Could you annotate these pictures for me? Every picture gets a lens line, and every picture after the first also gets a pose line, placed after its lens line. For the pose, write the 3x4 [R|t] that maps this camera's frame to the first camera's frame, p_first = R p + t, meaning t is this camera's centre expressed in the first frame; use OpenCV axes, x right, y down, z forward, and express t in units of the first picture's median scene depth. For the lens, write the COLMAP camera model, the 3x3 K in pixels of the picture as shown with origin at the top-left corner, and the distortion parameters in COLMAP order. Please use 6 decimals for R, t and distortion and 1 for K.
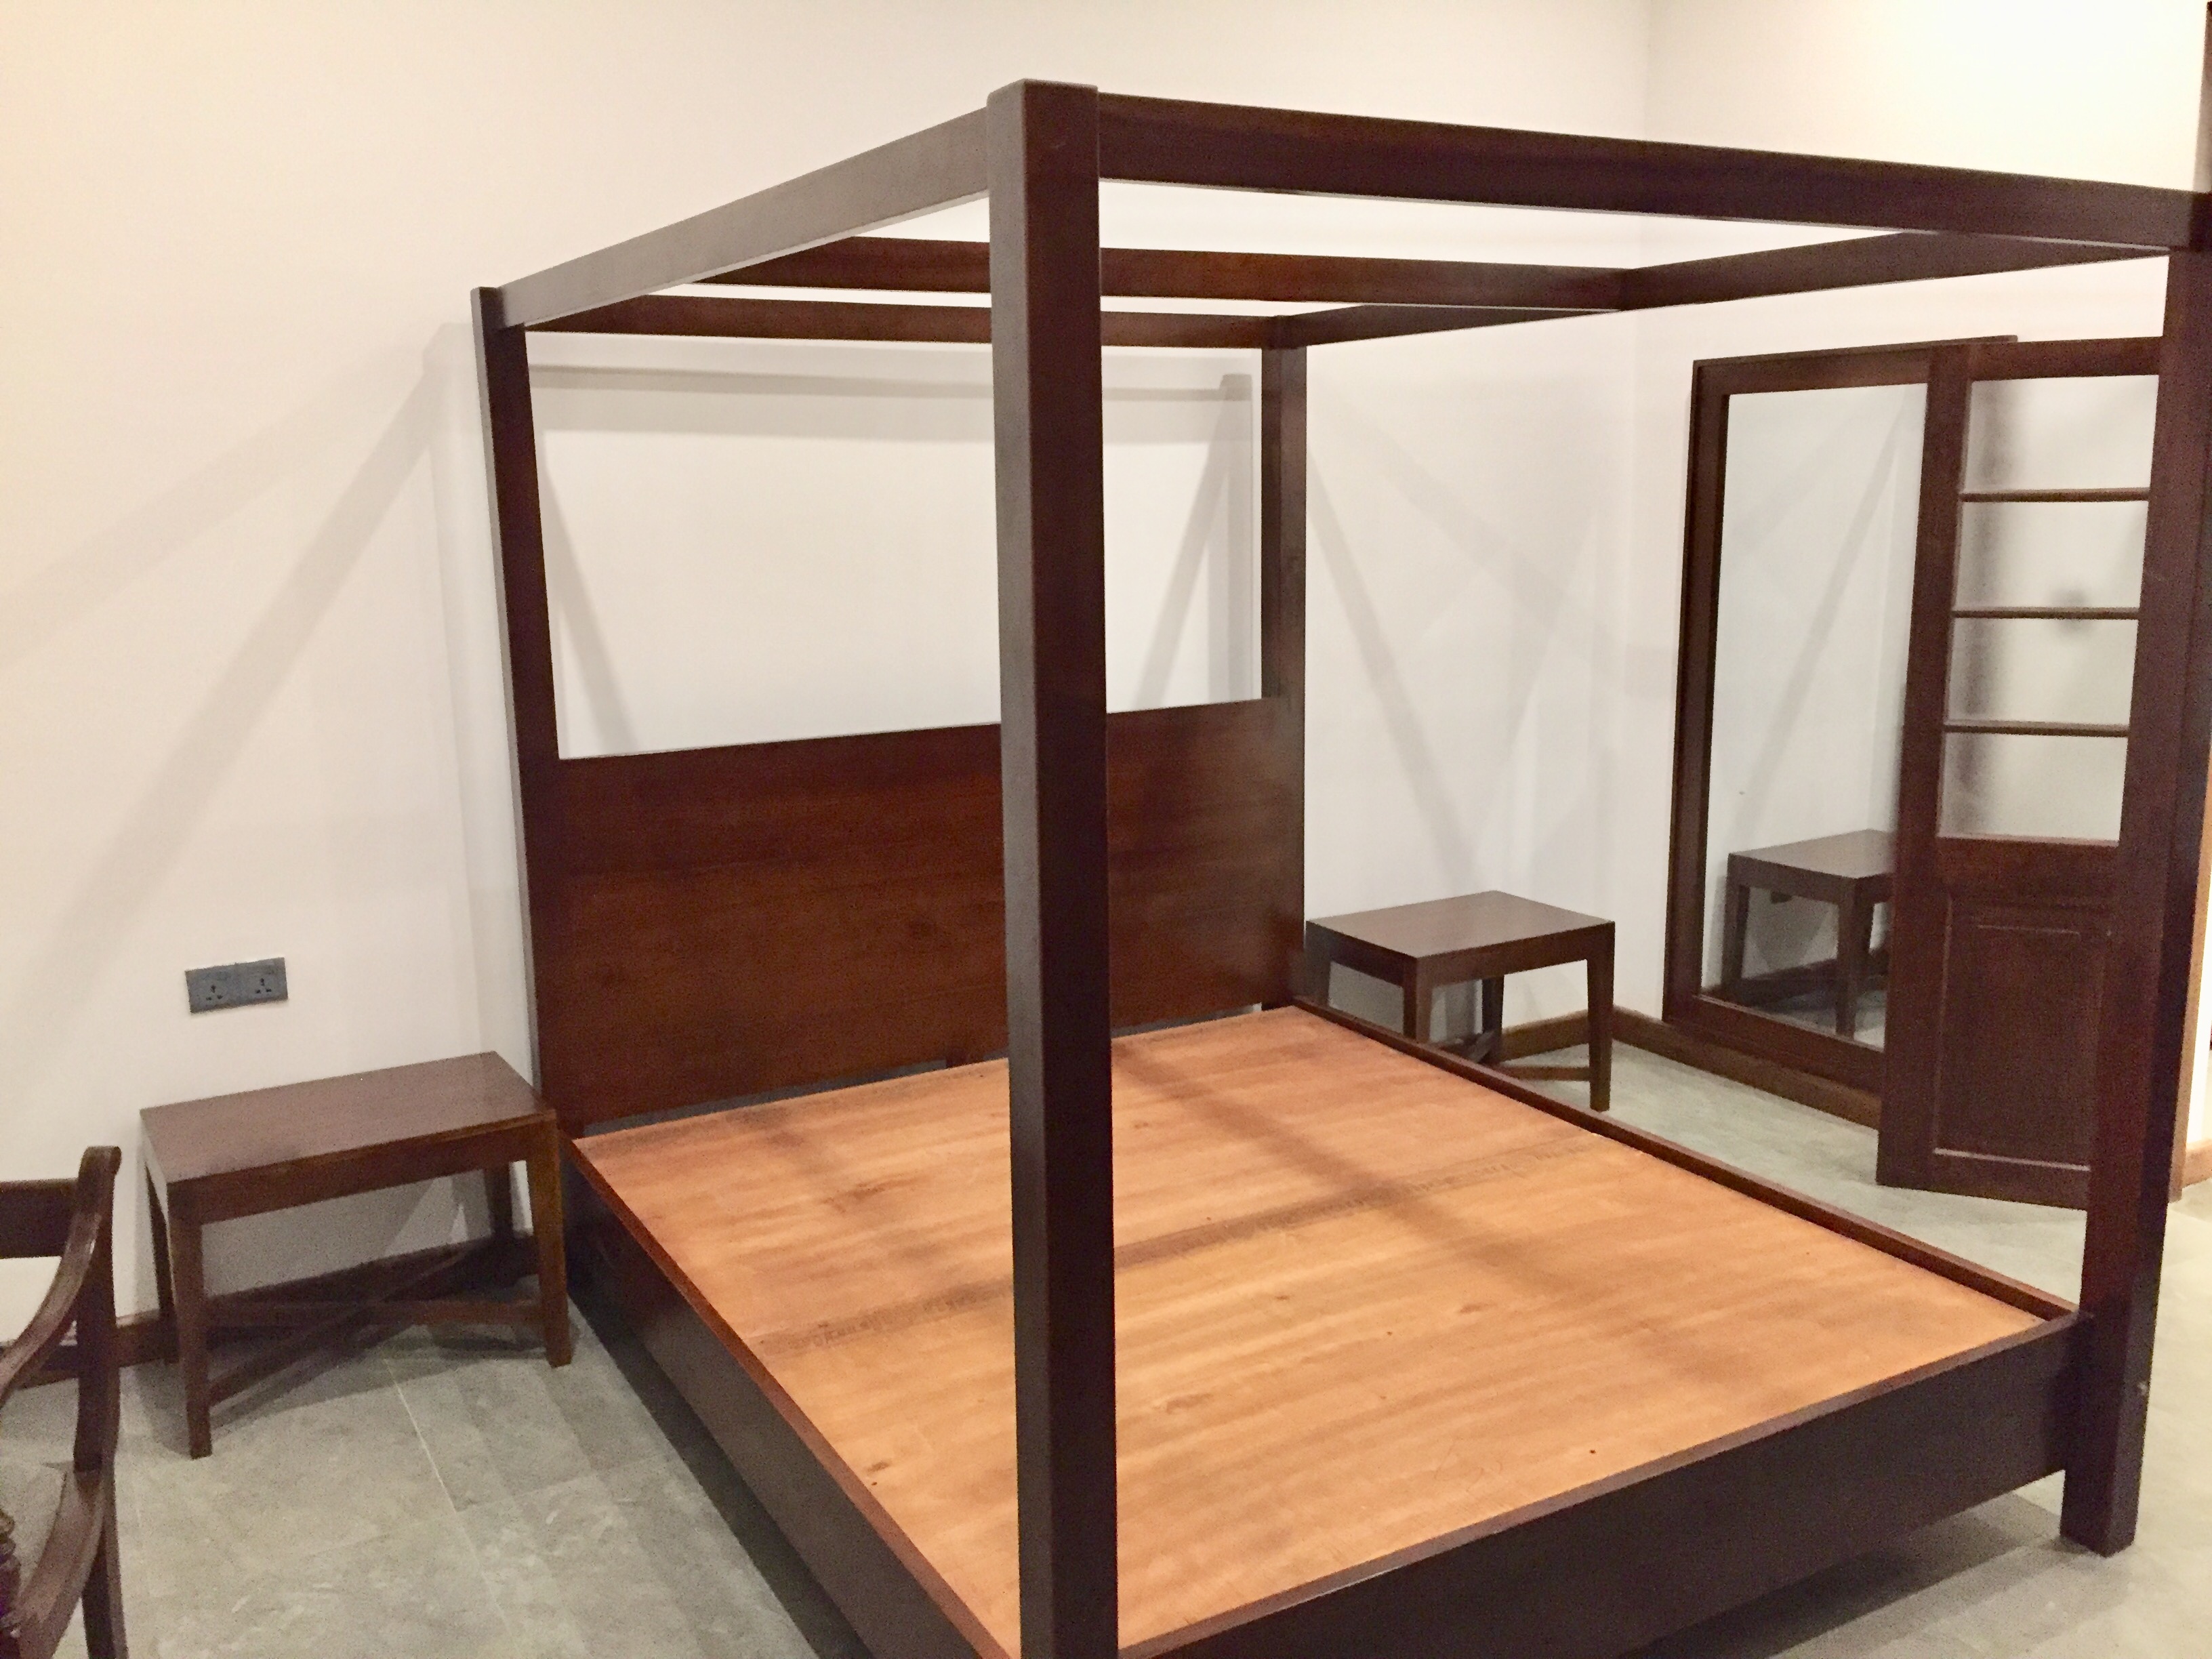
lens RADIAL K [[1883.6, 0, 1115.1], [0, 1883.6, 823.9], [0, 0, 1]] dist [0.047973, -0.055812]
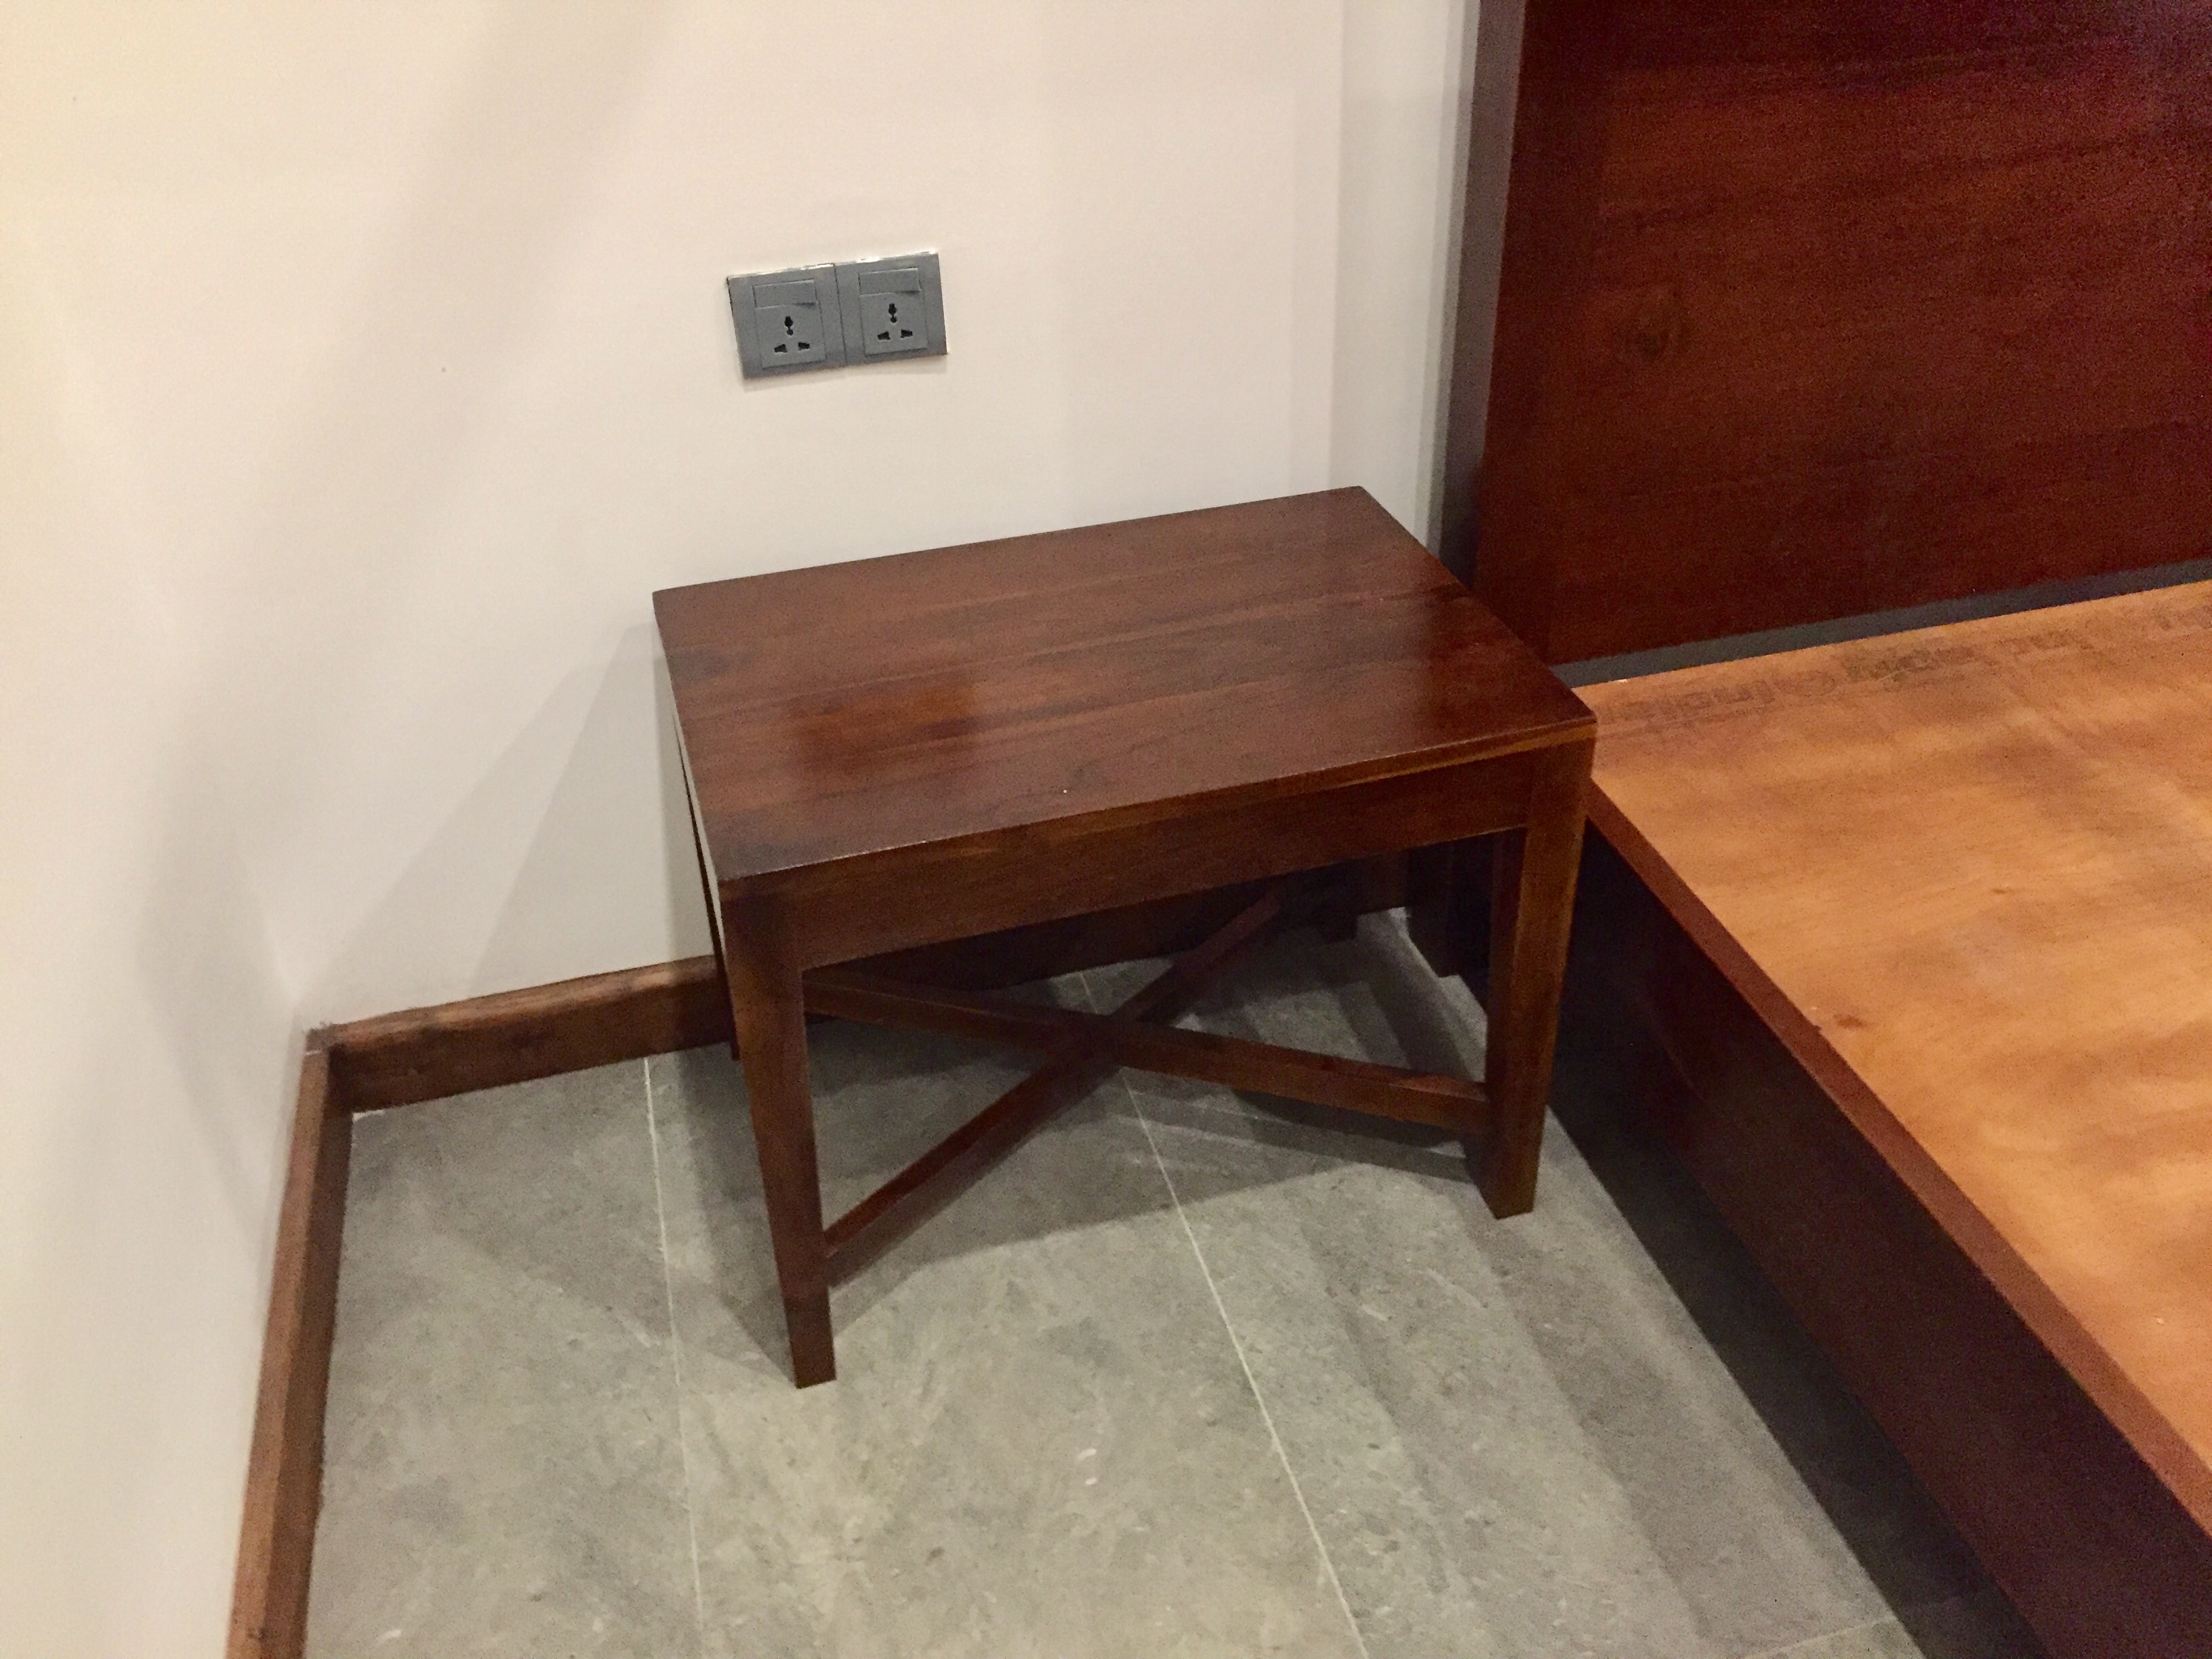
lens RADIAL K [[1883.6, 0, 1107.4], [0, 1883.6, 839.3], [0, 0, 1]] dist [0.047973, -0.055812]
pose [[0.964507, 0.132649, -0.228323, -0.293726], [-0.030103, 0.914266, 0.403995, 0.018636], [0.262337, -0.382783, 0.885808, 0.598682]]
